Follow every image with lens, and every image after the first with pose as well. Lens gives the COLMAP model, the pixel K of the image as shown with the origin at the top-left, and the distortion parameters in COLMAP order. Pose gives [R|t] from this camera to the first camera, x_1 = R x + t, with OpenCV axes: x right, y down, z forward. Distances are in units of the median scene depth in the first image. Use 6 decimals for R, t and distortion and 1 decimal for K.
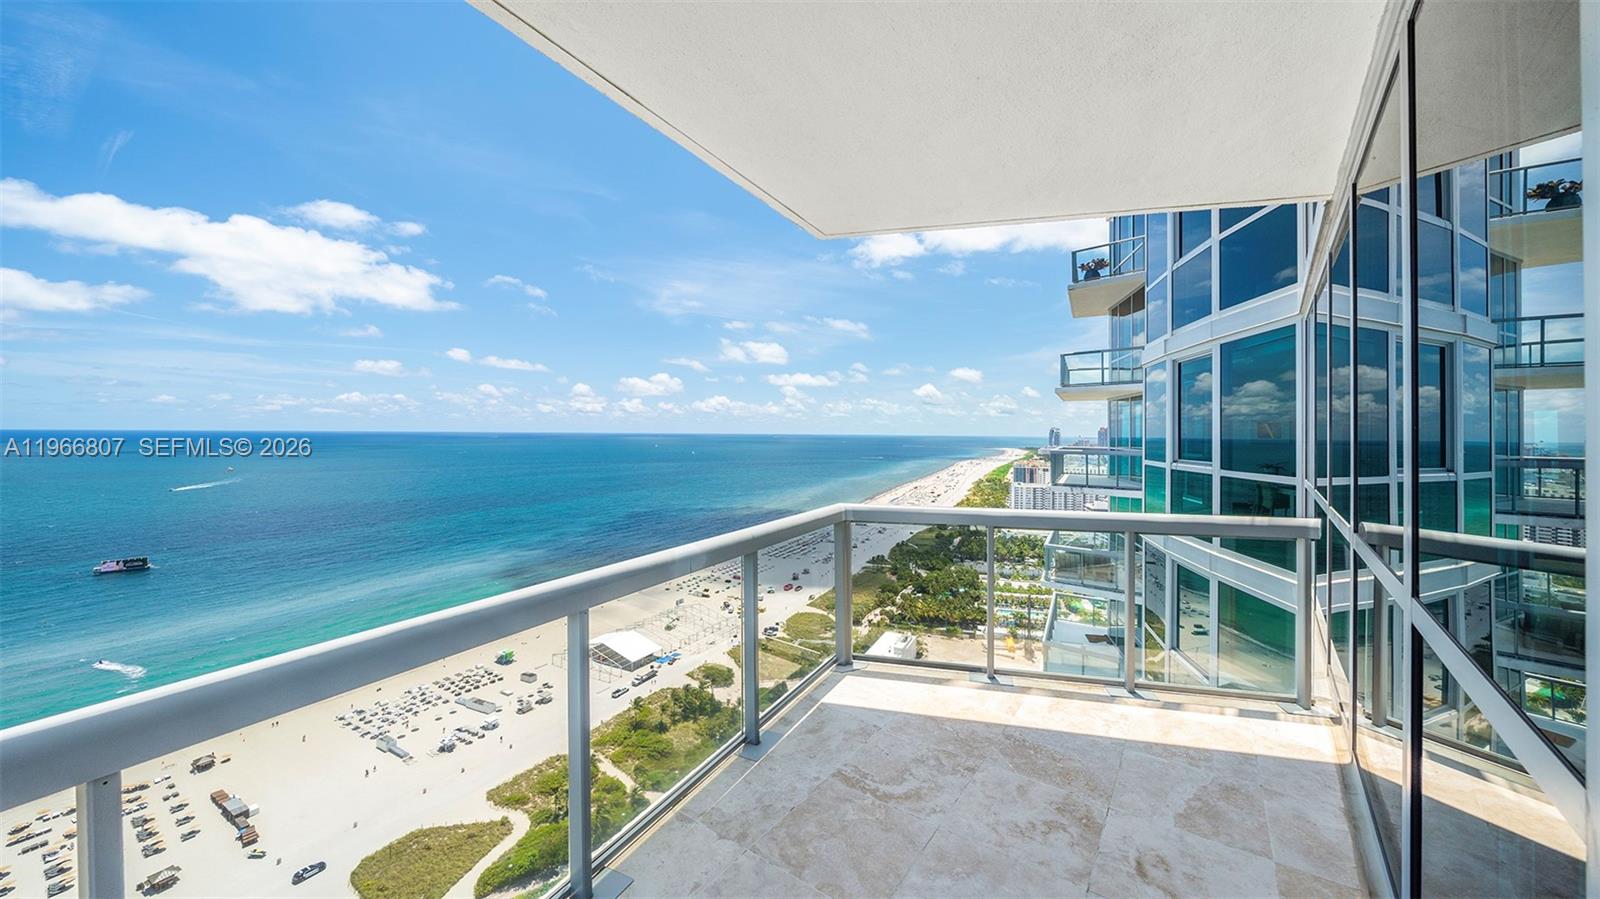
lens RADIAL K [[560.4, 0, 789.6], [0, 560.4, 425.8], [0, 0, 1]] dist [-0.003515, -0.000499]
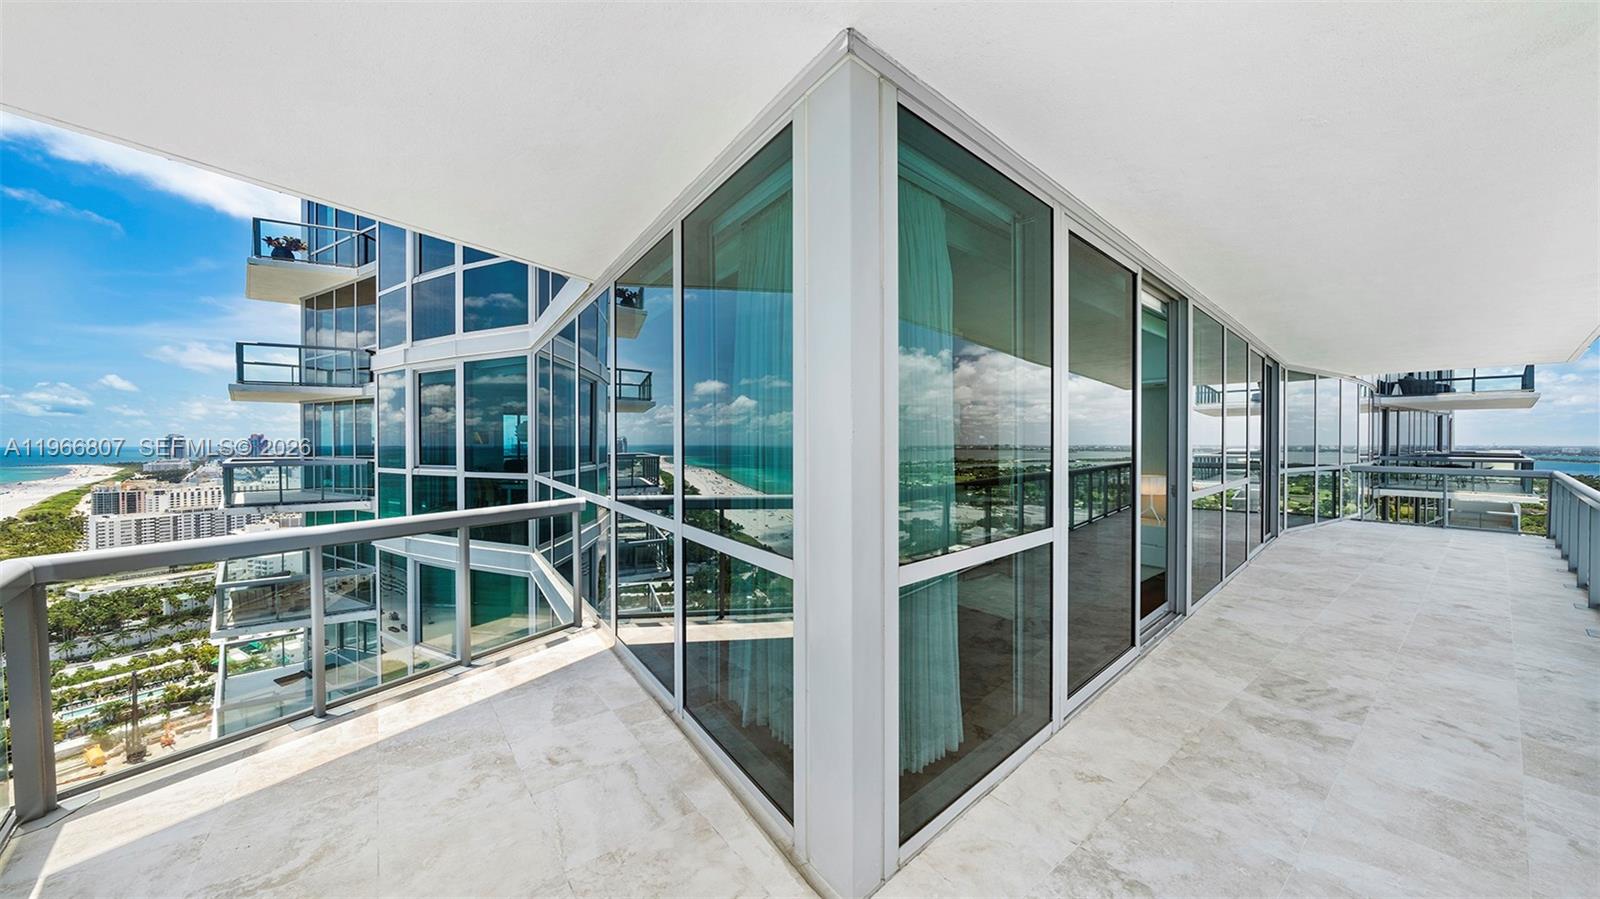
lens RADIAL K [[560.4, 0, 803.6], [0, 560.4, 444.7], [0, 0, 1]] dist [-0.003515, -0.000499]
pose [[0.274744, -0.012966, 0.961430, -0.117963], [-0.006825, 0.999858, 0.015435, 0.000907], [-0.961493, -0.010802, 0.274616, 0.012706]]
